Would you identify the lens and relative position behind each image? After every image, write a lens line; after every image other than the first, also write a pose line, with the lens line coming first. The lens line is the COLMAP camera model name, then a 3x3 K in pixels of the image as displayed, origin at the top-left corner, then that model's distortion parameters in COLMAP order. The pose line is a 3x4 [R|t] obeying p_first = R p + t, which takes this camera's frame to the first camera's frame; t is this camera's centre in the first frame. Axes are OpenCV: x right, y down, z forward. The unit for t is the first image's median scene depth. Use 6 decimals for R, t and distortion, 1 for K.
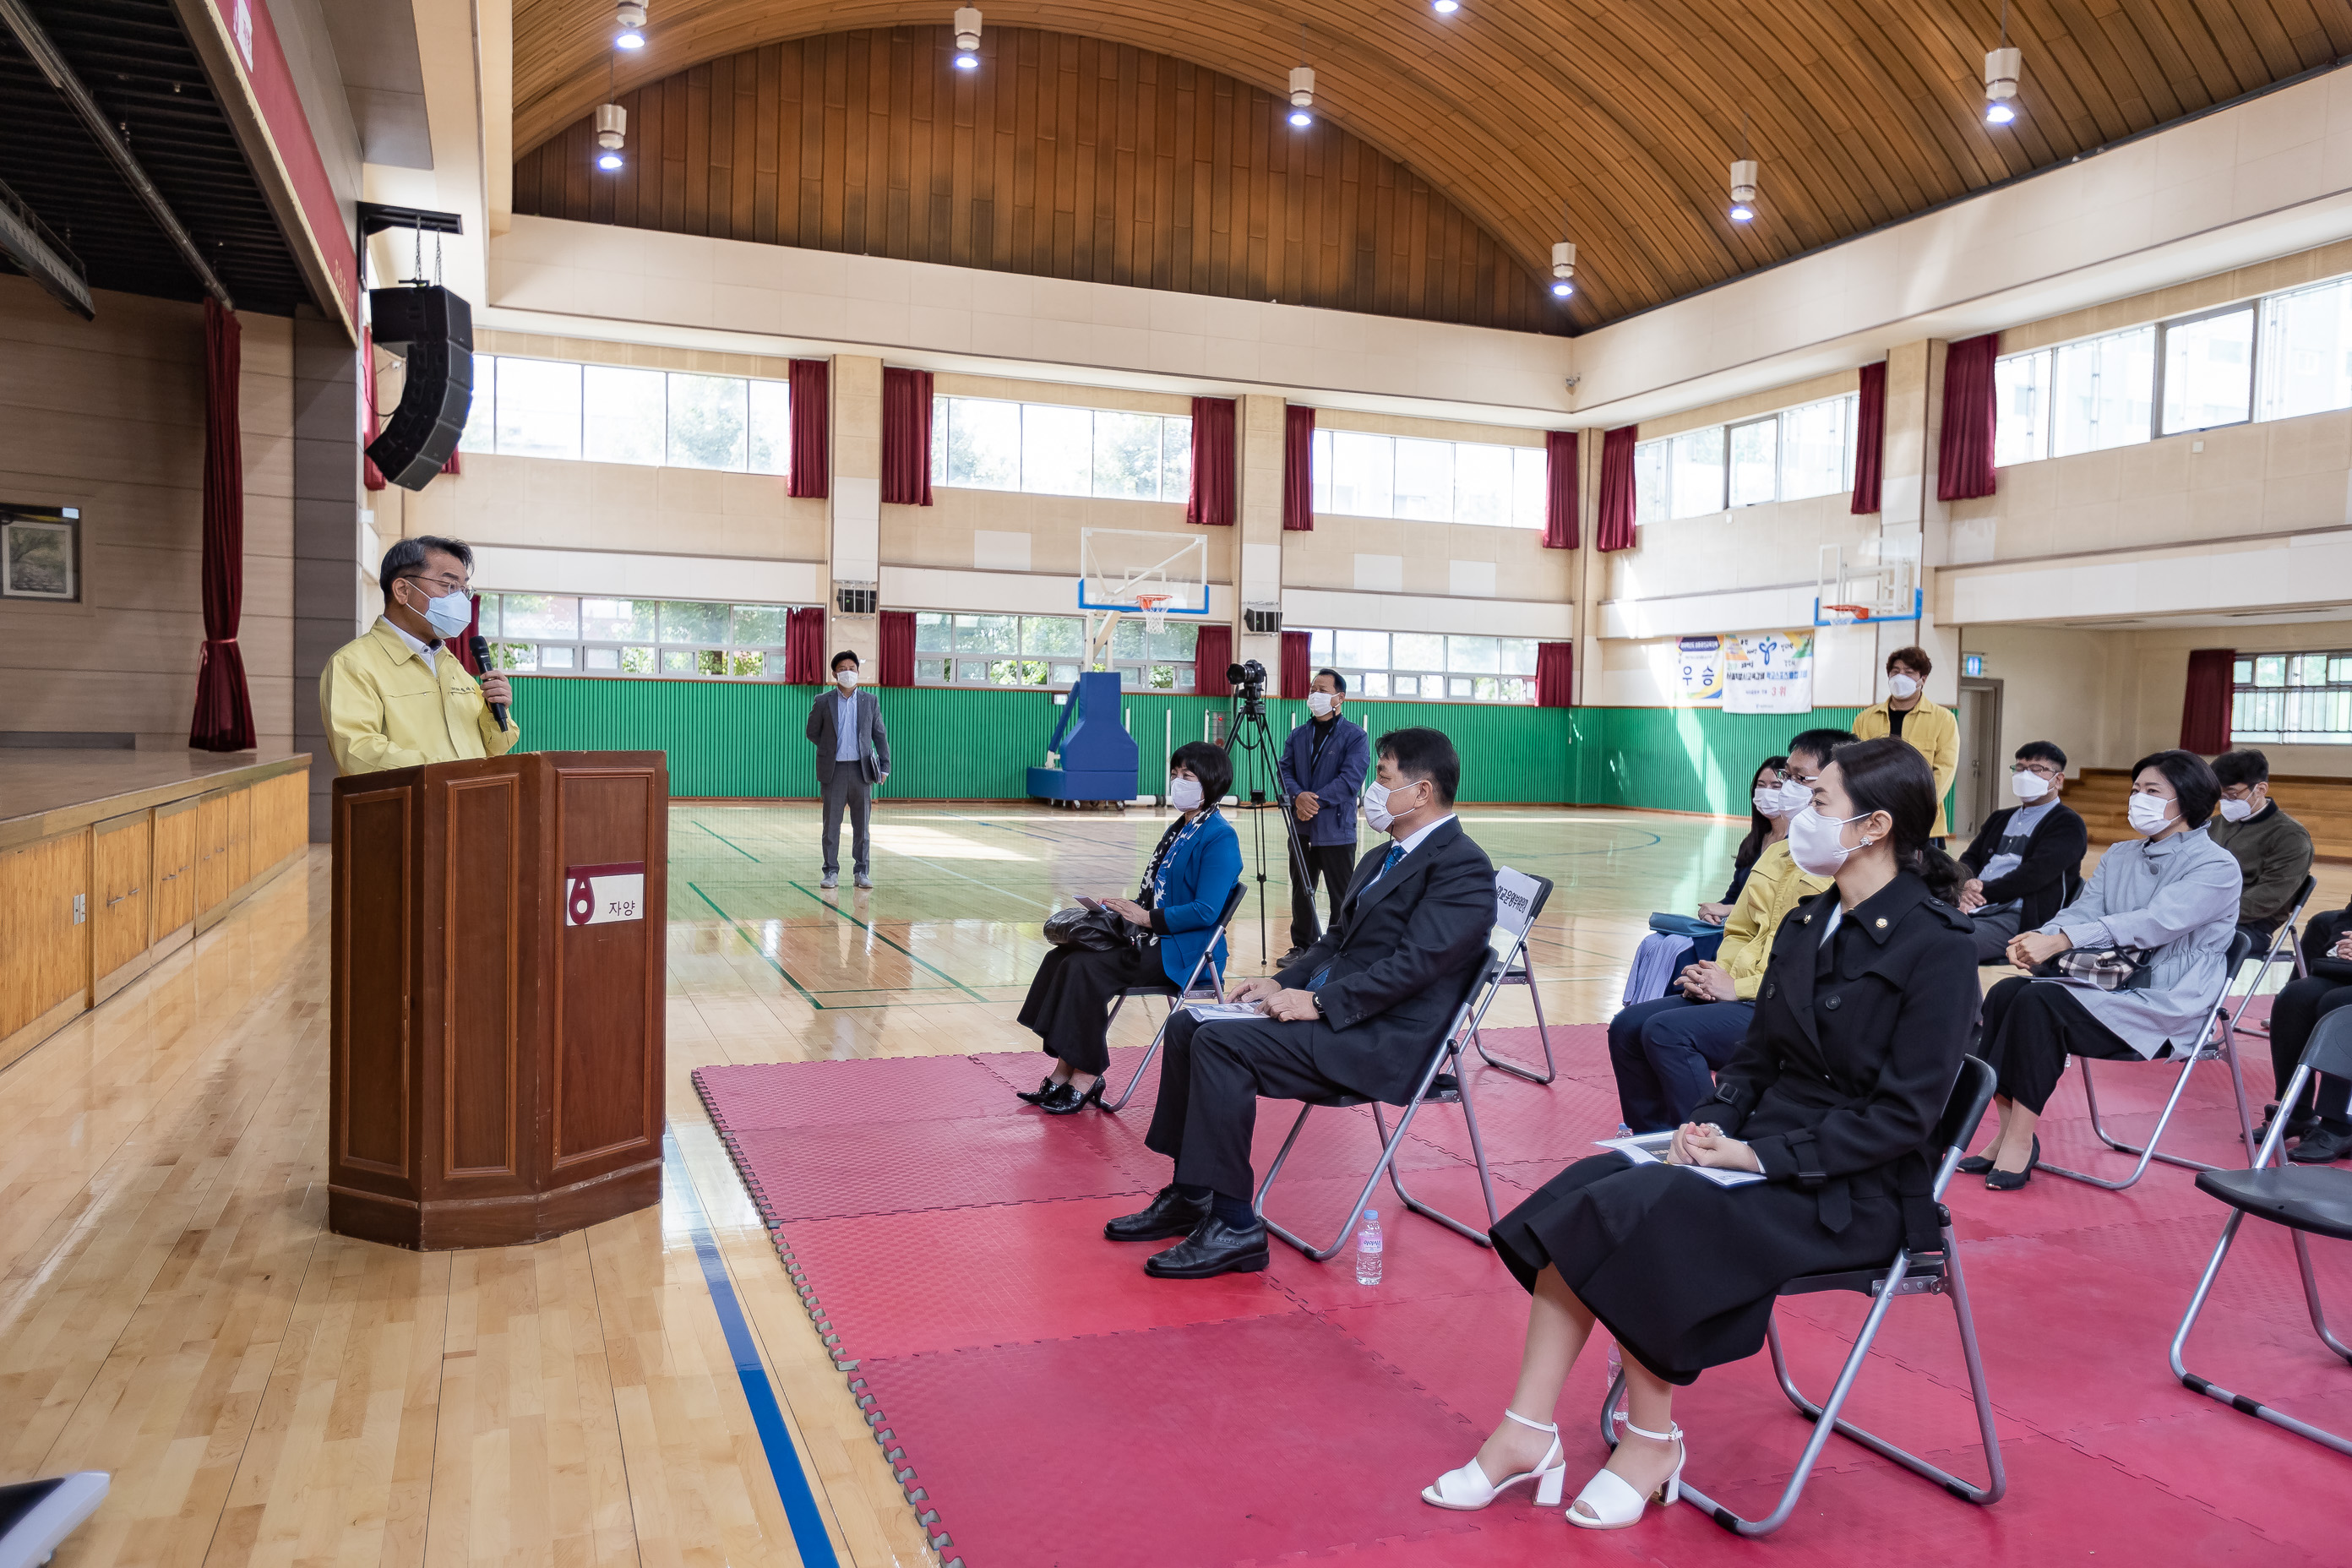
lens RADIAL K [[1671.0, 0, 1176.0], [0, 1671.0, 784.0], [0, 0, 1]] dist [-0.000440, 0.003872]
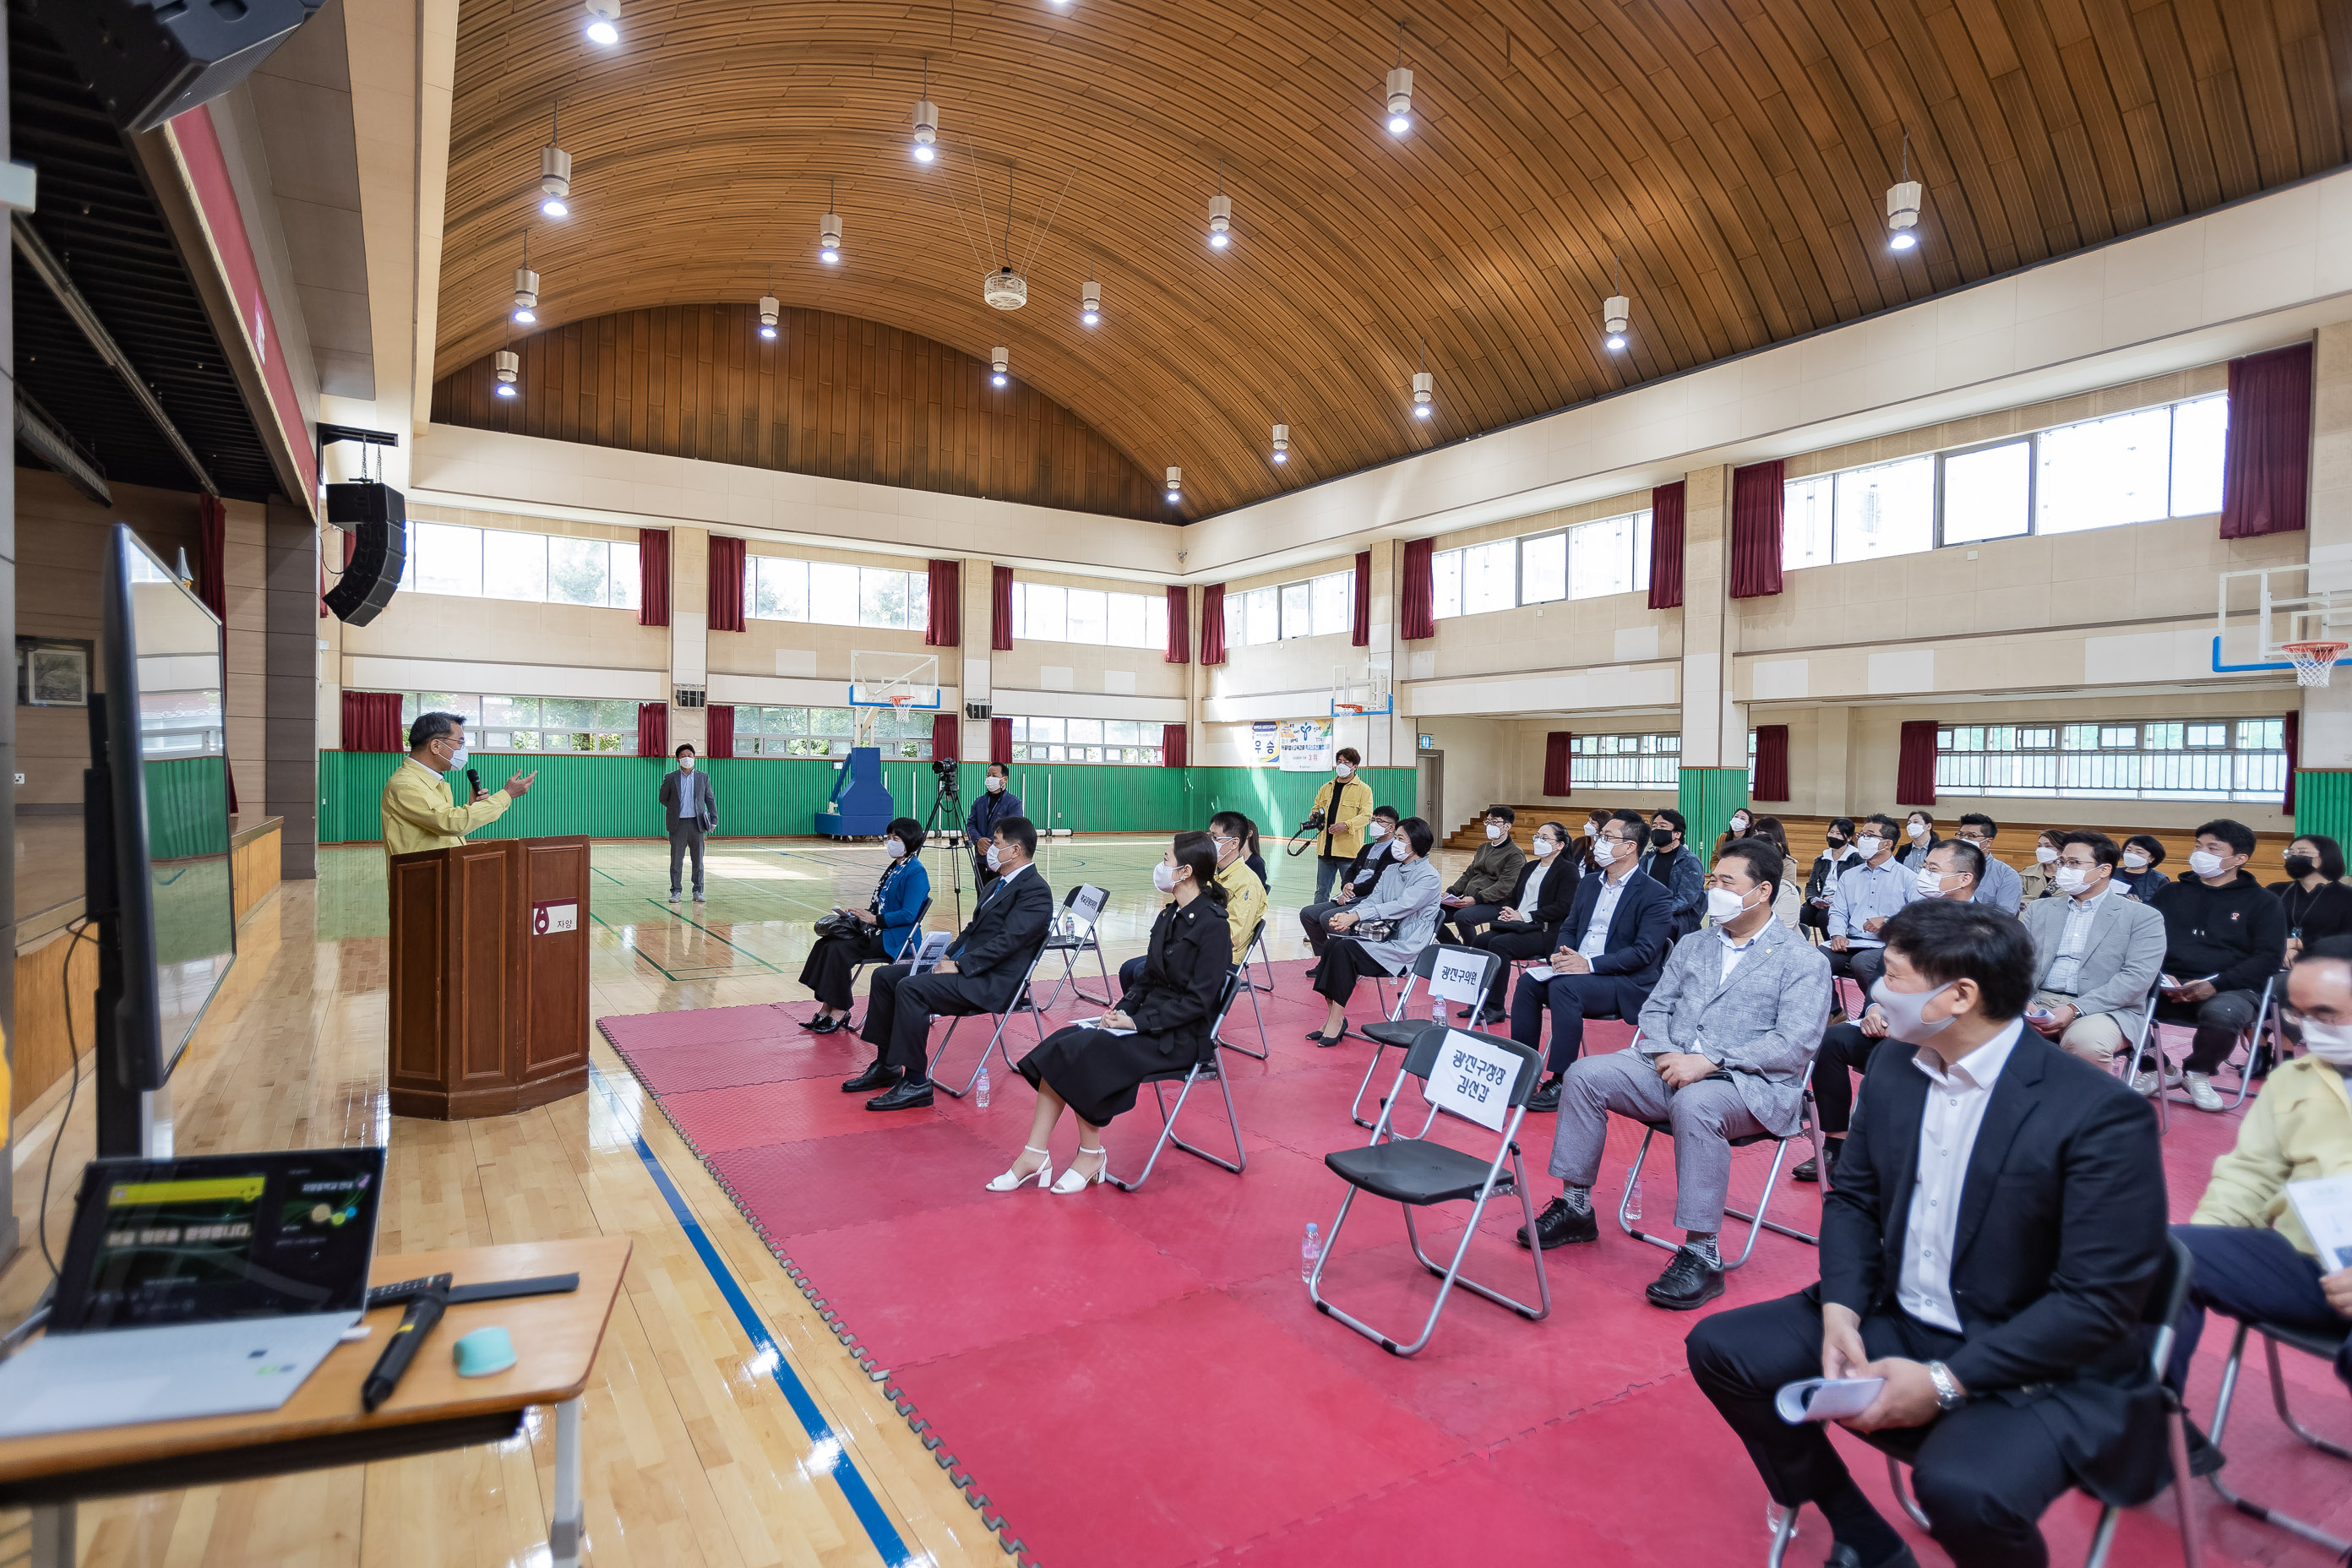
lens RADIAL K [[1227.0, 0, 1176.0], [0, 1227.0, 784.0], [0, 0, 1]] dist [-0.034646, 0.035041]
pose [[0.981335, -0.010172, 0.192036, 0.018321], [0.014176, 0.999710, -0.019492, -0.012368], [-0.191782, 0.021850, 0.981194, -0.123458]]
